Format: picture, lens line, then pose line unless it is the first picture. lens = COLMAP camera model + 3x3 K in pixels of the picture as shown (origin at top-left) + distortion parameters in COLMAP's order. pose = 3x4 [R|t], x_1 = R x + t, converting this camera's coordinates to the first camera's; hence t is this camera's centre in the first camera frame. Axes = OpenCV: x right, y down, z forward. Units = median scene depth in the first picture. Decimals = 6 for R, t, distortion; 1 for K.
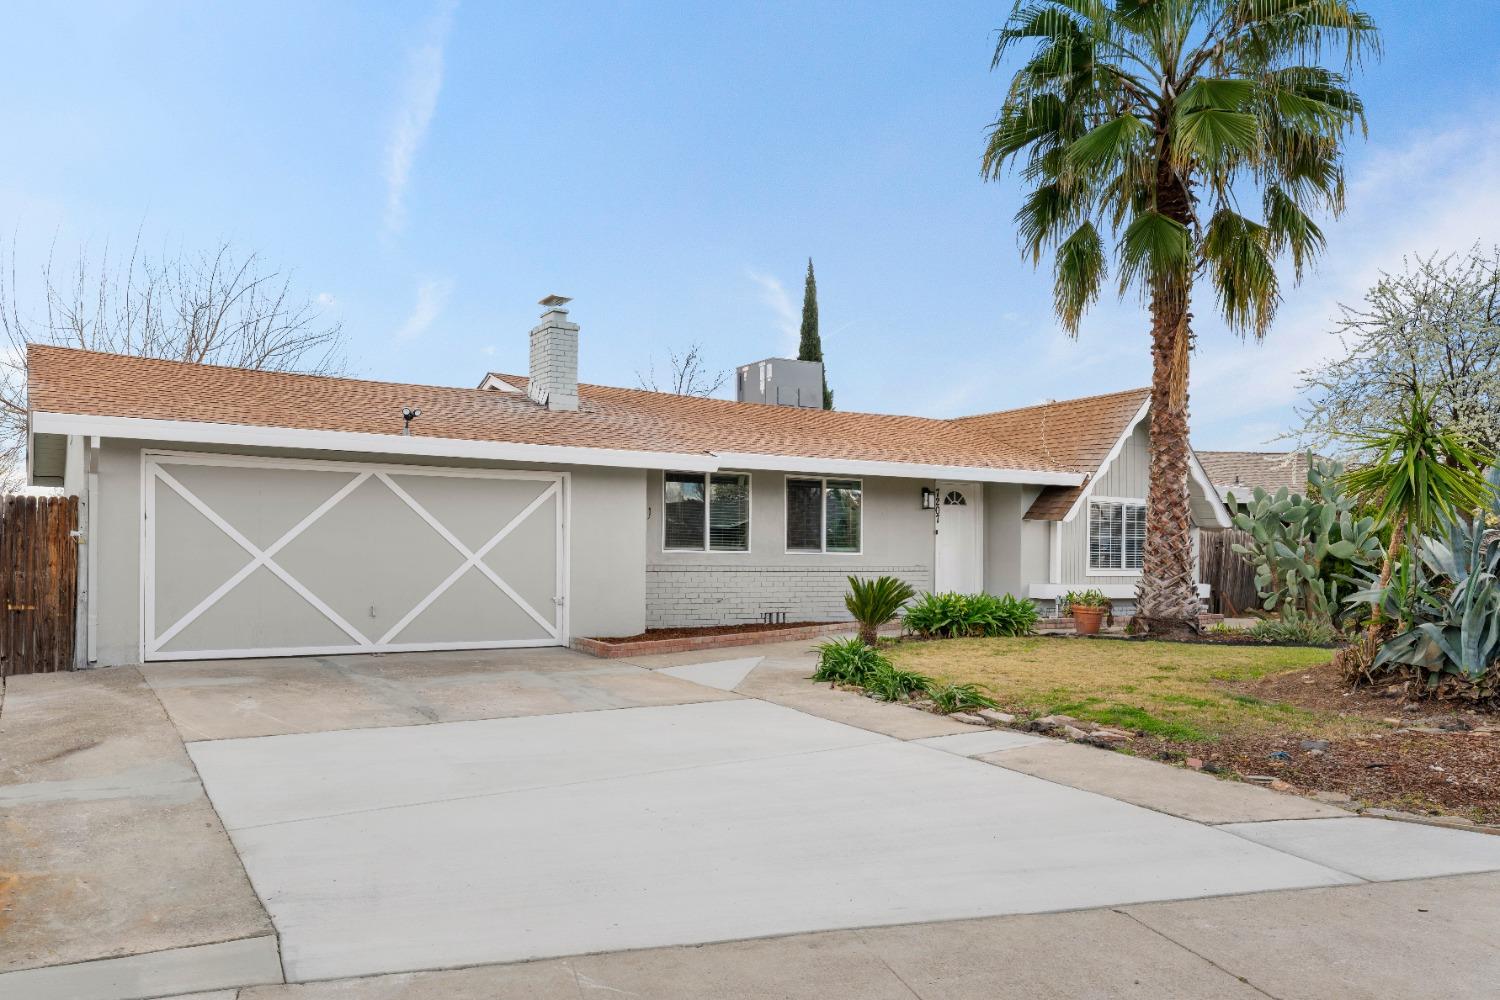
lens RADIAL K [[1014.5, 0, 746.7], [0, 1014.5, 505.1], [0, 0, 1]] dist [-0.000576, -0.000246]
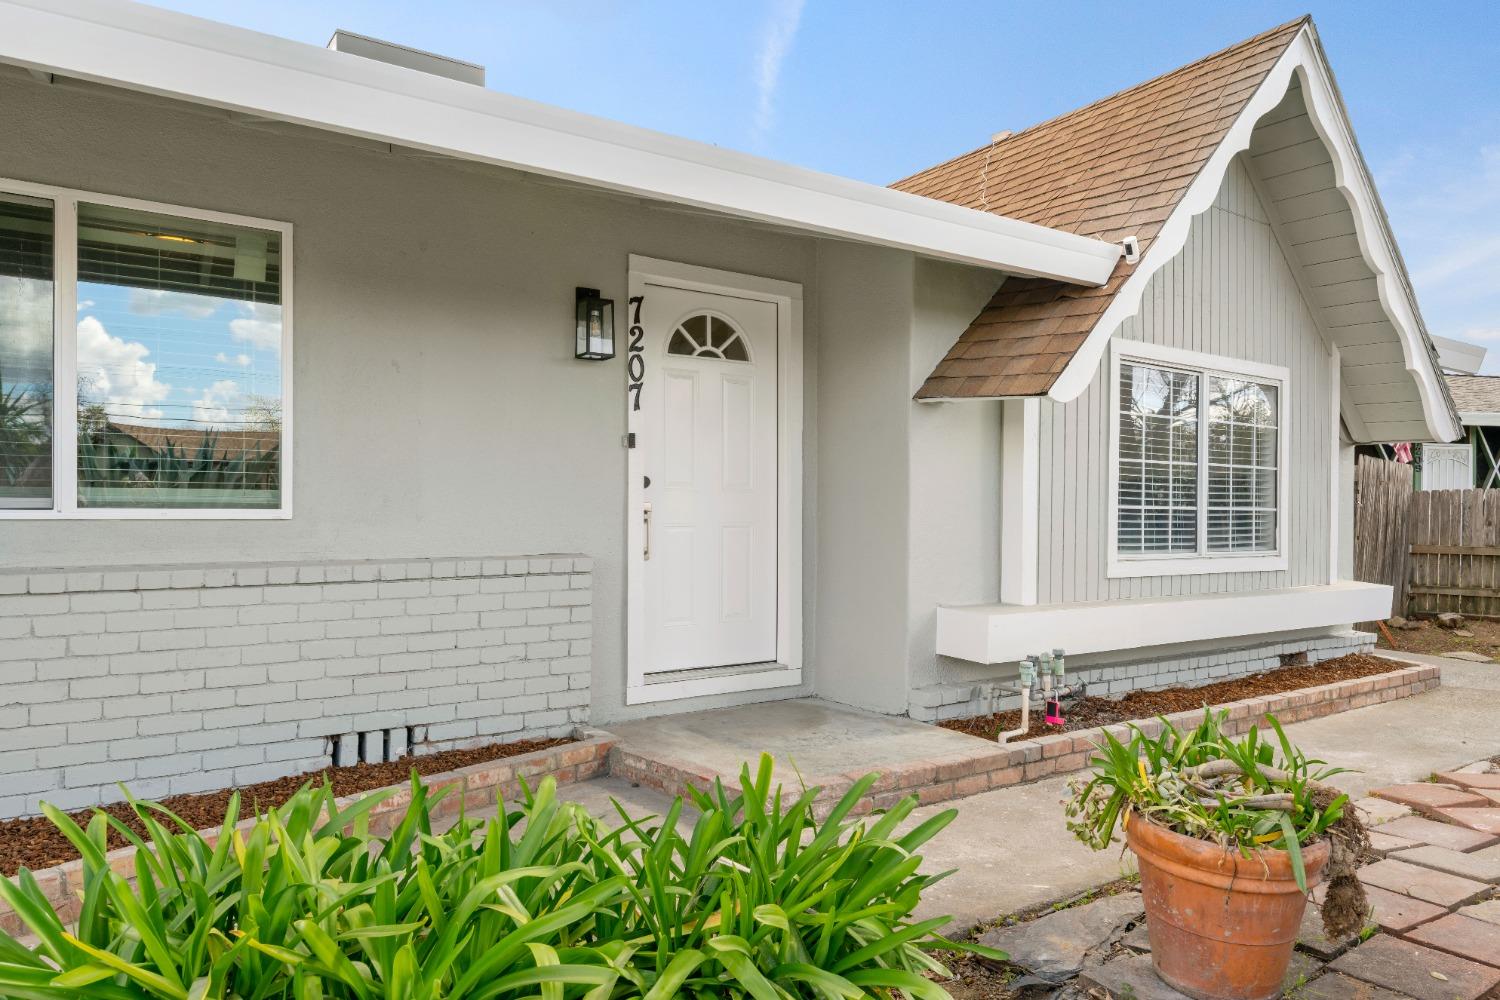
lens RADIAL K [[998.3, 0, 751.9], [0, 998.3, 502.7], [0, 0, 1]] dist [0.009154, 0.001637]
pose [[0.997343, -0.005219, 0.072655, 0.199989], [0.002767, 0.999425, 0.033806, 0.035139], [-0.072789, -0.033515, 0.996784, 0.698952]]
